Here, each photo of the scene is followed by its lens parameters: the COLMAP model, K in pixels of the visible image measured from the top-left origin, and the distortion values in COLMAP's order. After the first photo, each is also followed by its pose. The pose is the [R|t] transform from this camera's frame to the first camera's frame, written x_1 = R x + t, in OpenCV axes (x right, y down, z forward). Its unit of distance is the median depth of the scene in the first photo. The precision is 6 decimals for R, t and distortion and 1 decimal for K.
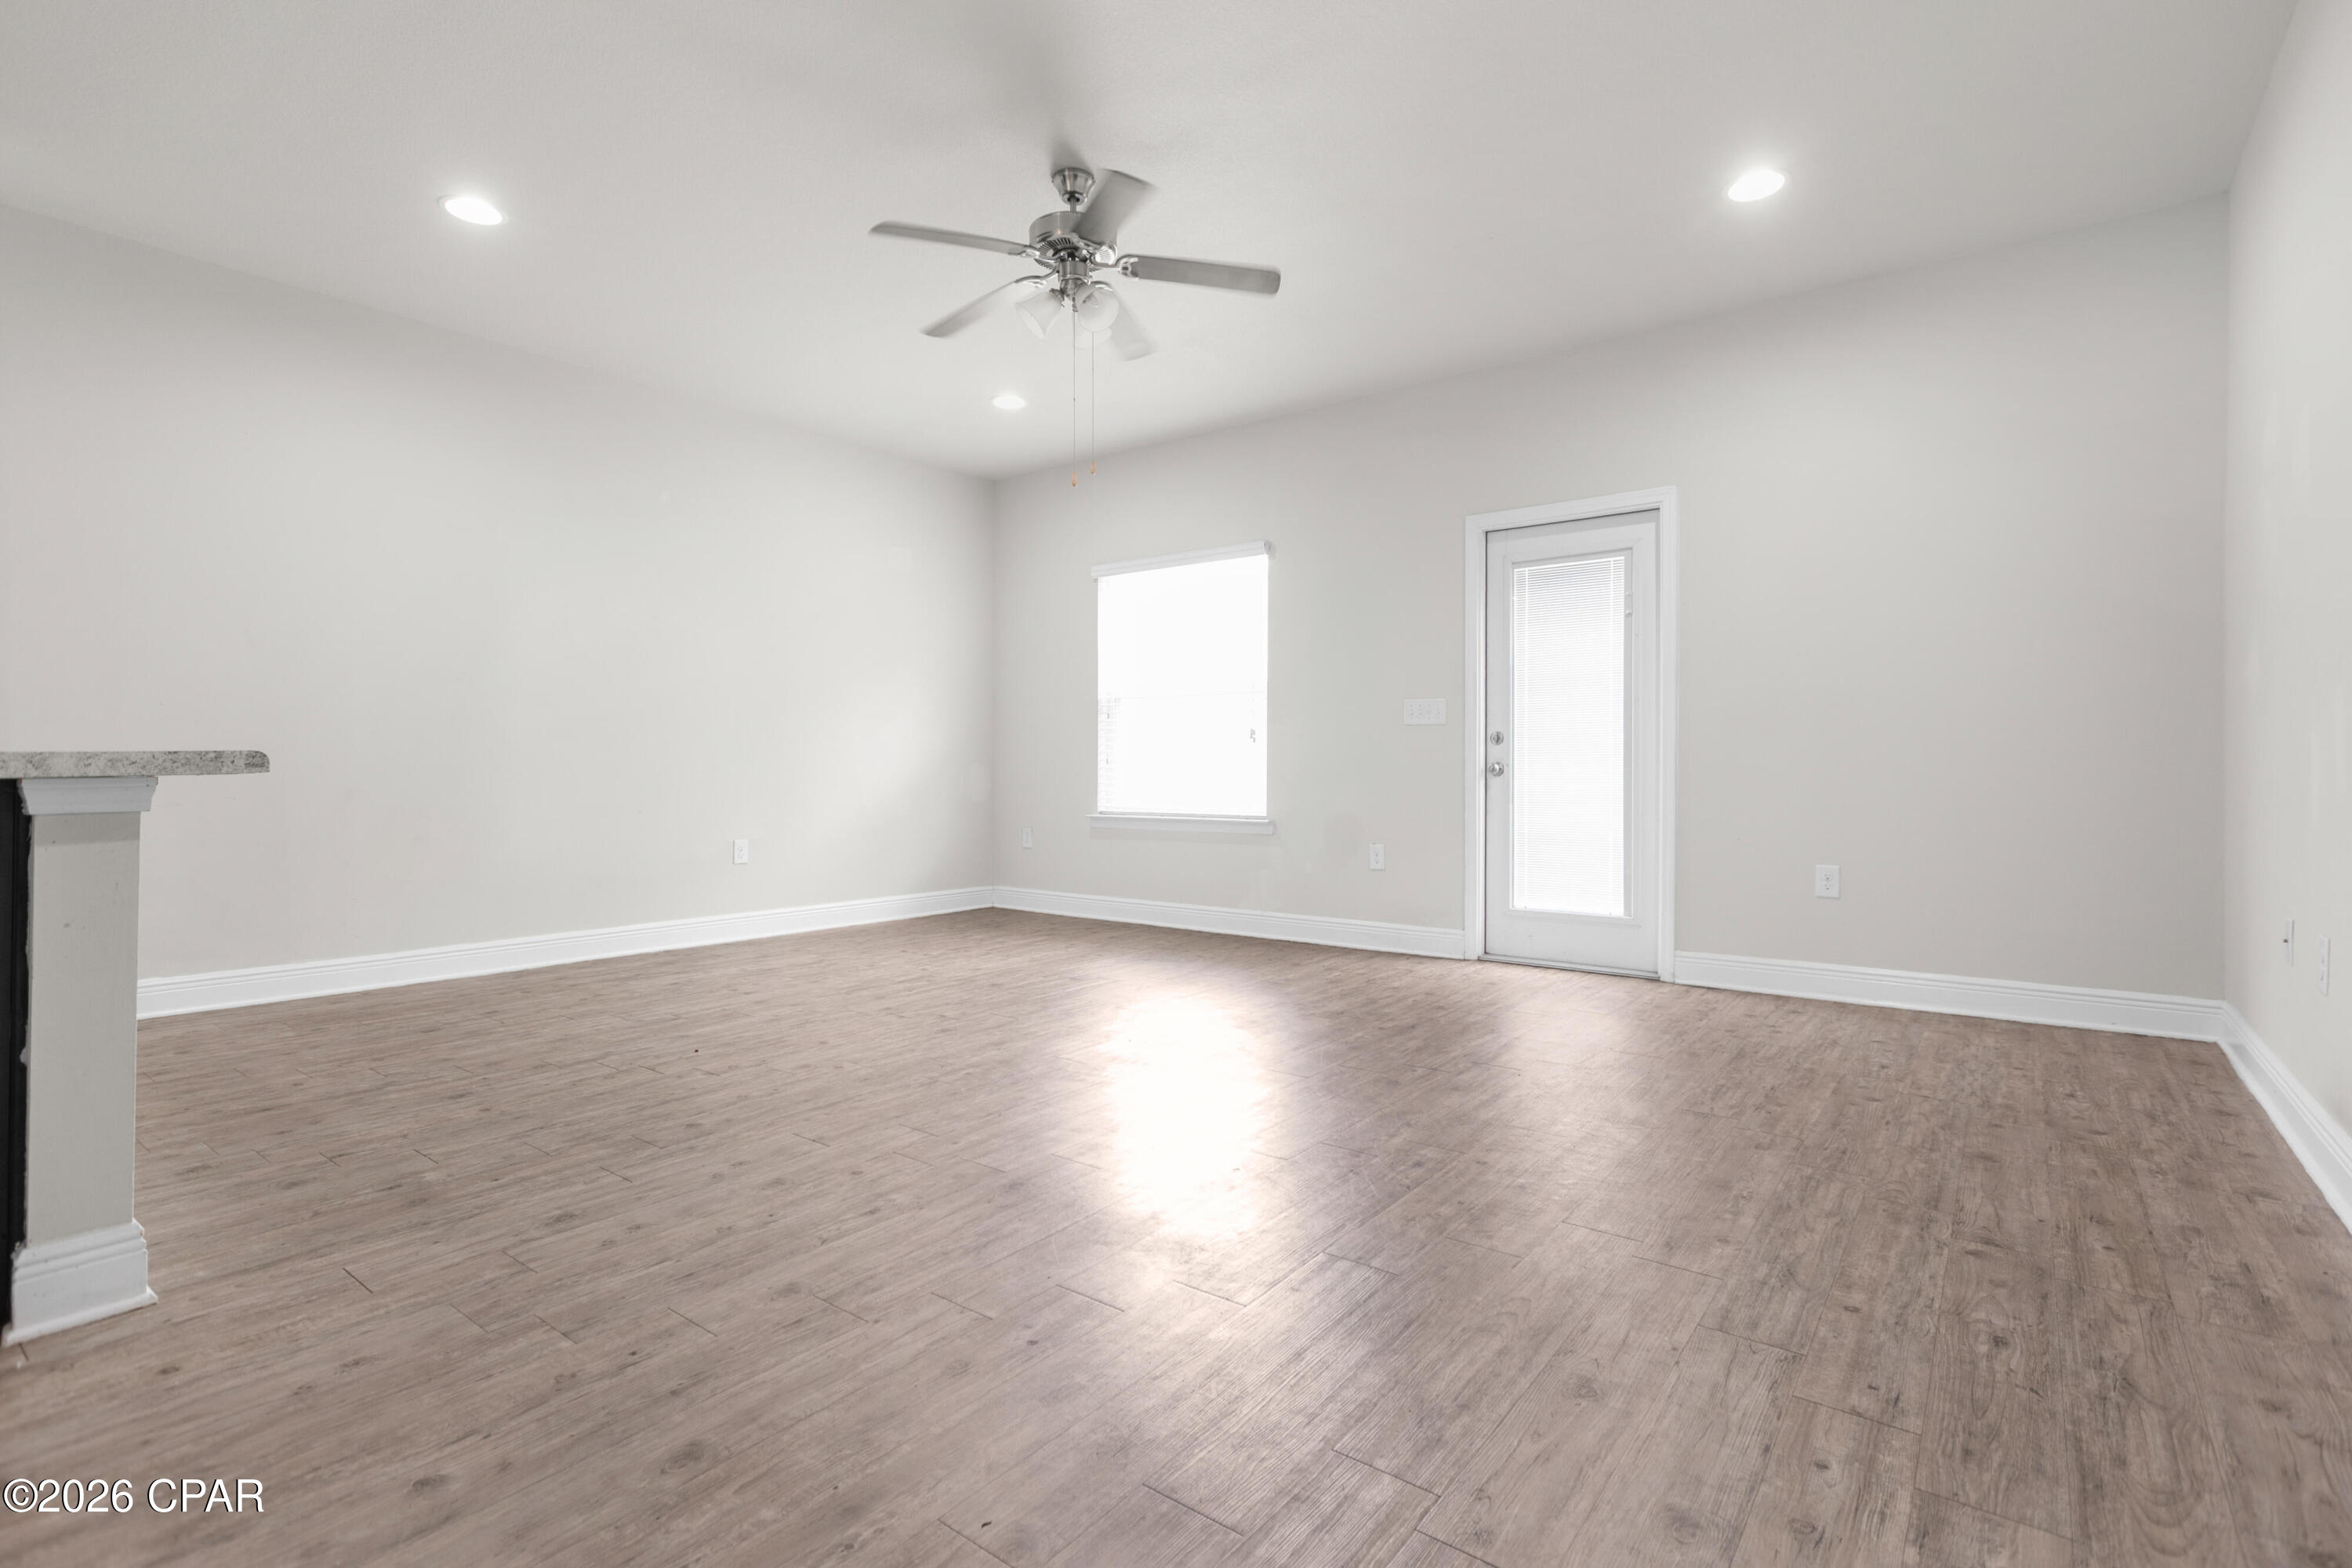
lens RADIAL K [[1094.5, 0, 1176.0], [0, 1094.5, 784.0], [0, 0, 1]] dist [-0.000168, -0.000337]
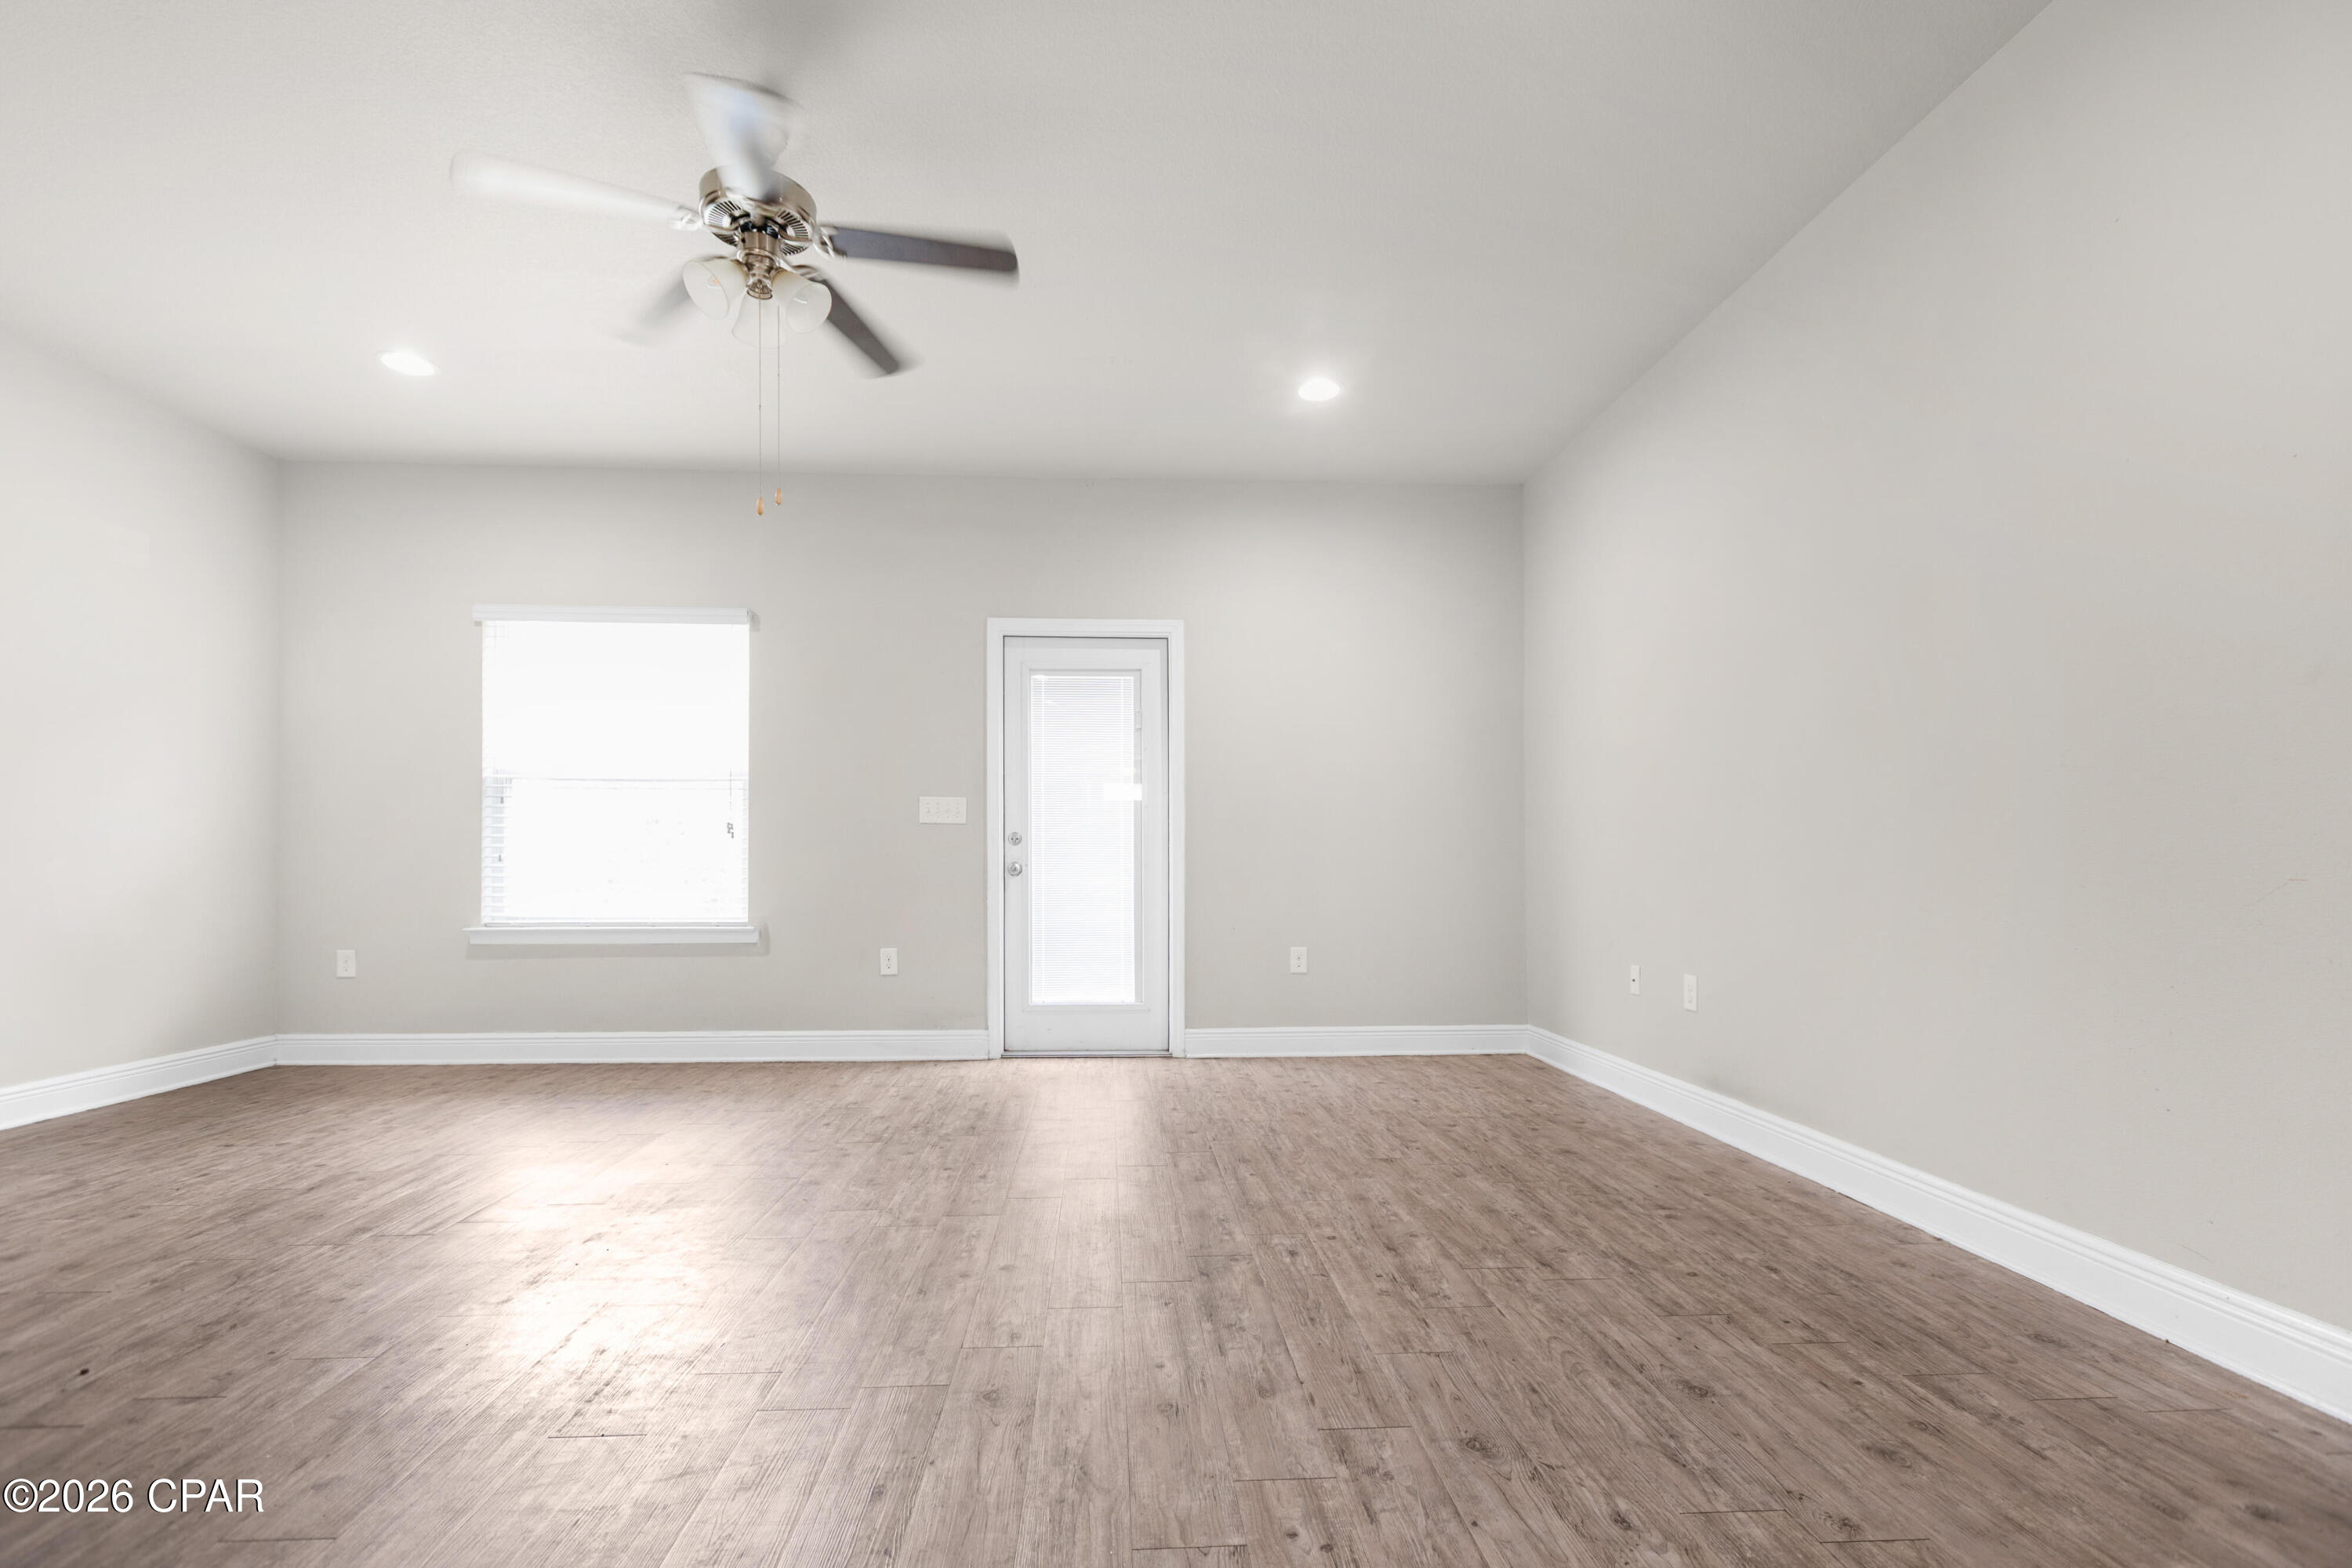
lens RADIAL K [[1071.0, 0, 1173.0], [0, 1071.0, 869.1], [0, 0, 1]] dist [0.000050, 0.000118]
pose [[0.757968, 0.000215, 0.652292, -0.270125], [0.008196, 0.999918, -0.009853, -0.002556], [-0.652240, 0.012814, 0.757904, 0.157488]]
